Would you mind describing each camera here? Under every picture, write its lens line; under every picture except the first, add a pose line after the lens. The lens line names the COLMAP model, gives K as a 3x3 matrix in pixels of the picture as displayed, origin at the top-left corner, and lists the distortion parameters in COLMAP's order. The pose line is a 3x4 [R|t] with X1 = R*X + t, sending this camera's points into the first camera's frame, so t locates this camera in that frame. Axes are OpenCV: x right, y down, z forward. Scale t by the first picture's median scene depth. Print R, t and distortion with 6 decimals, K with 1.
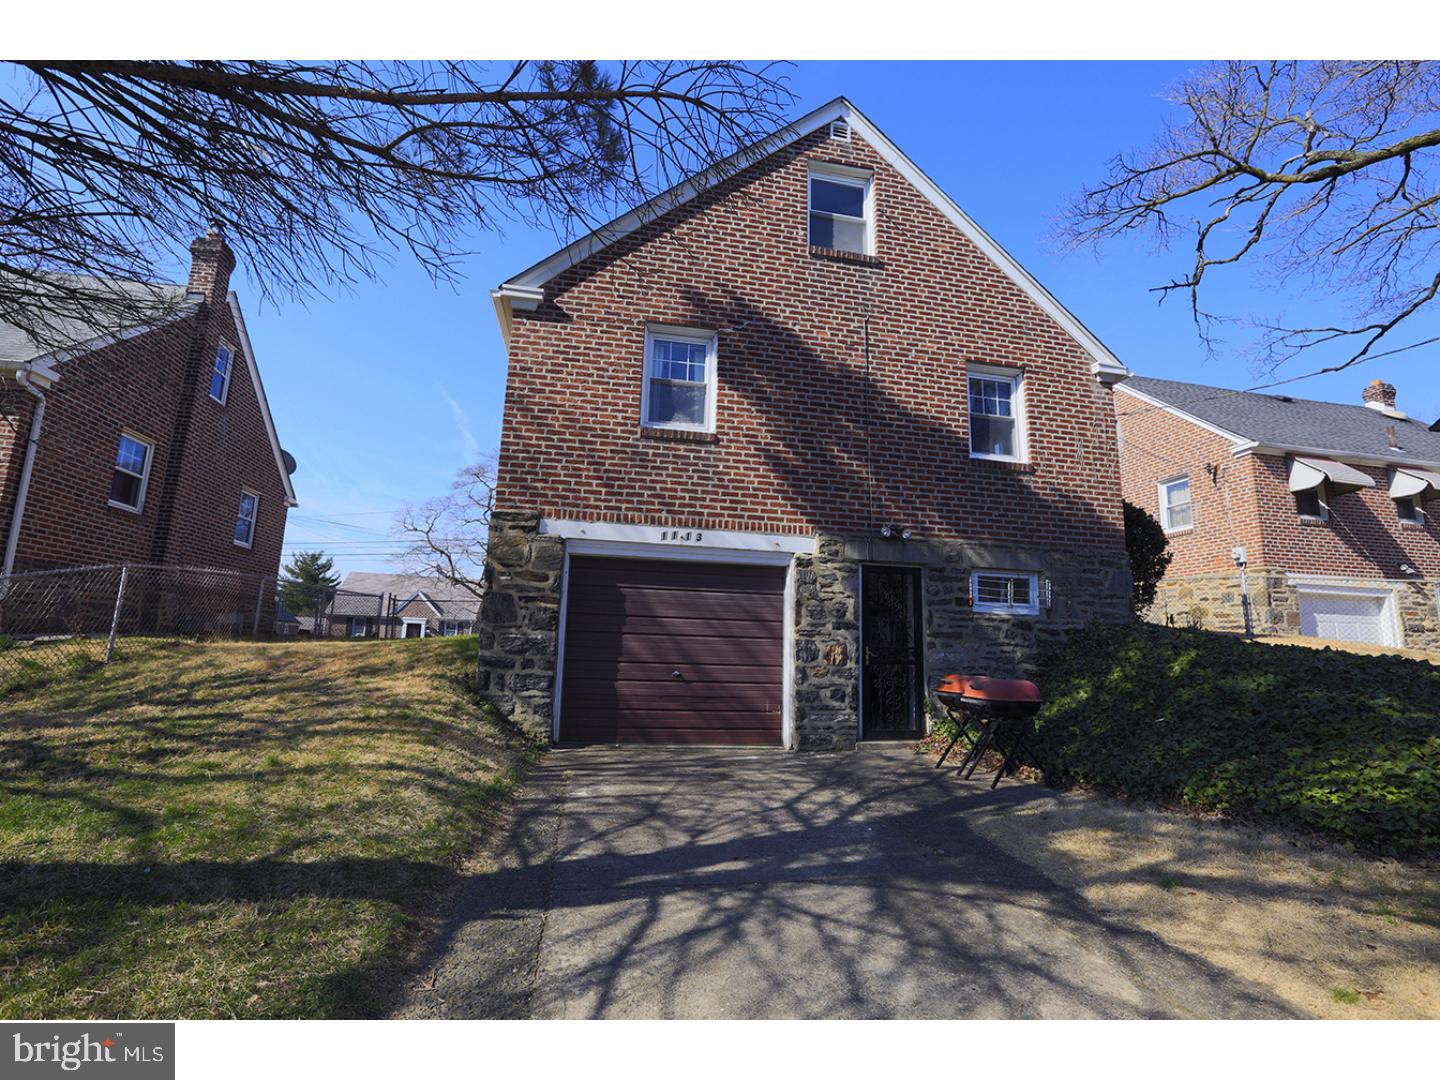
lens RADIAL K [[657.8, 0, 711.0], [0, 657.8, 539.0], [0, 0, 1]] dist [-0.087031, 0.046982]
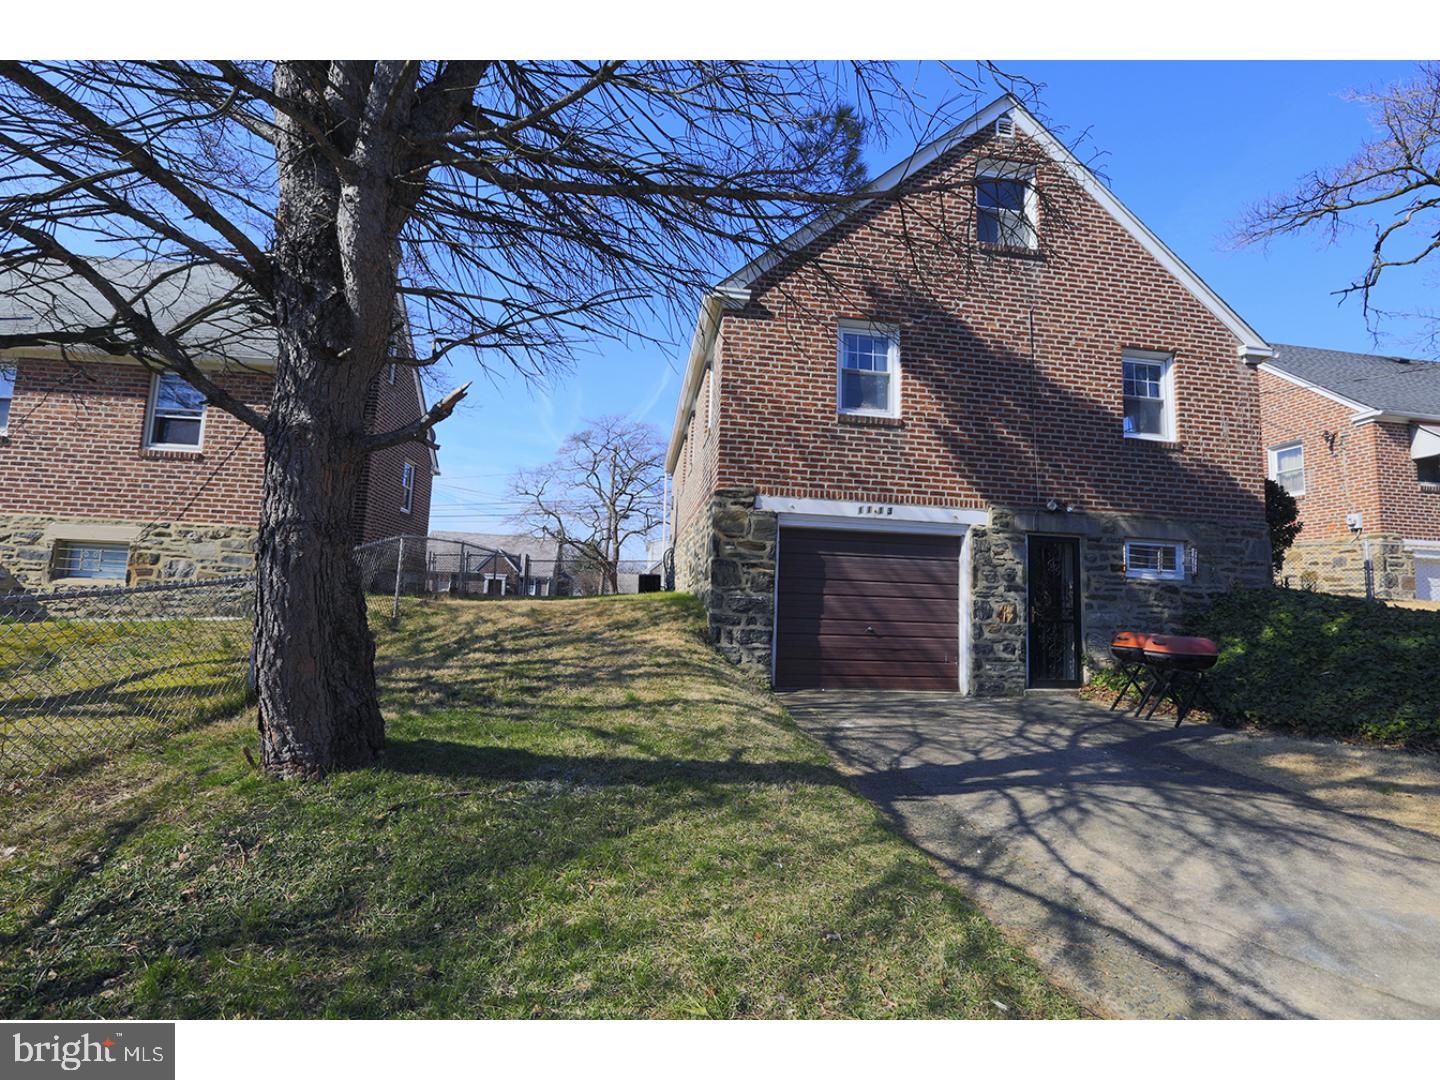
lens RADIAL K [[654.7, 0, 713.4], [0, 654.7, 537.6], [0, 0, 1]] dist [-0.061548, 0.021356]
pose [[0.997904, 0.001416, -0.064691, -0.244838], [0.002759, 0.997919, 0.064414, -0.029705], [0.064648, -0.064457, 0.995824, -0.148853]]
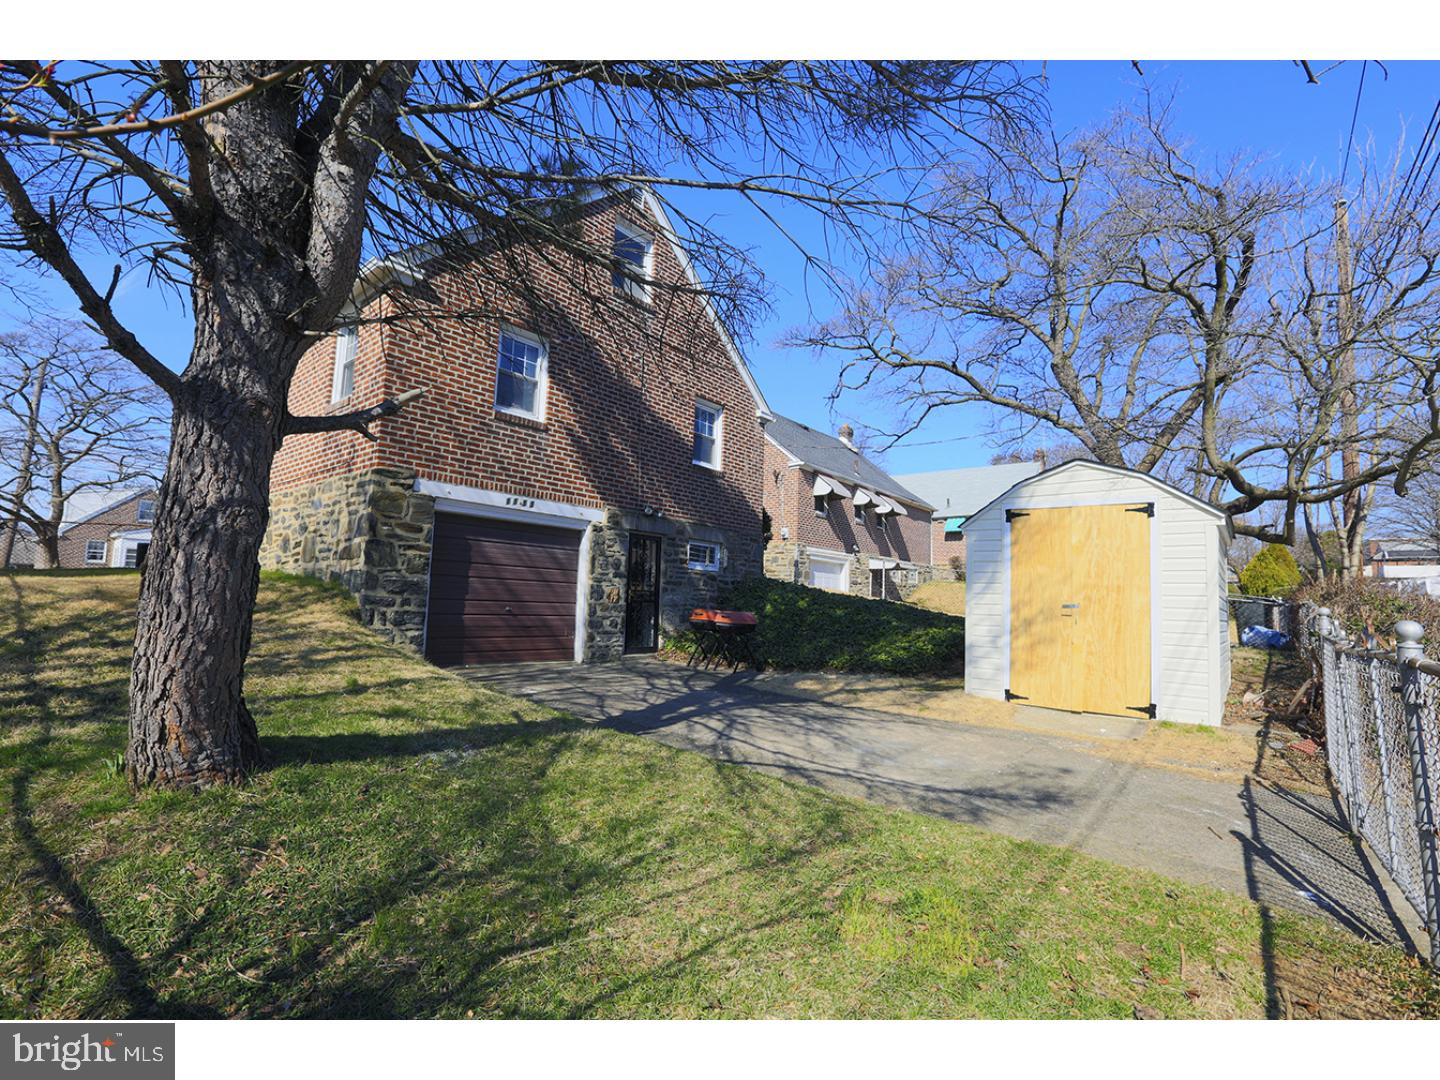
lens RADIAL K [[654.7, 0, 713.4], [0, 654.7, 537.6], [0, 0, 1]] dist [-0.061548, 0.021356]
pose [[0.772742, 0.057989, 0.632066, -0.534106], [-0.116994, 0.991768, 0.052042, -0.045111], [-0.623845, -0.114163, 0.773165, -0.212616]]
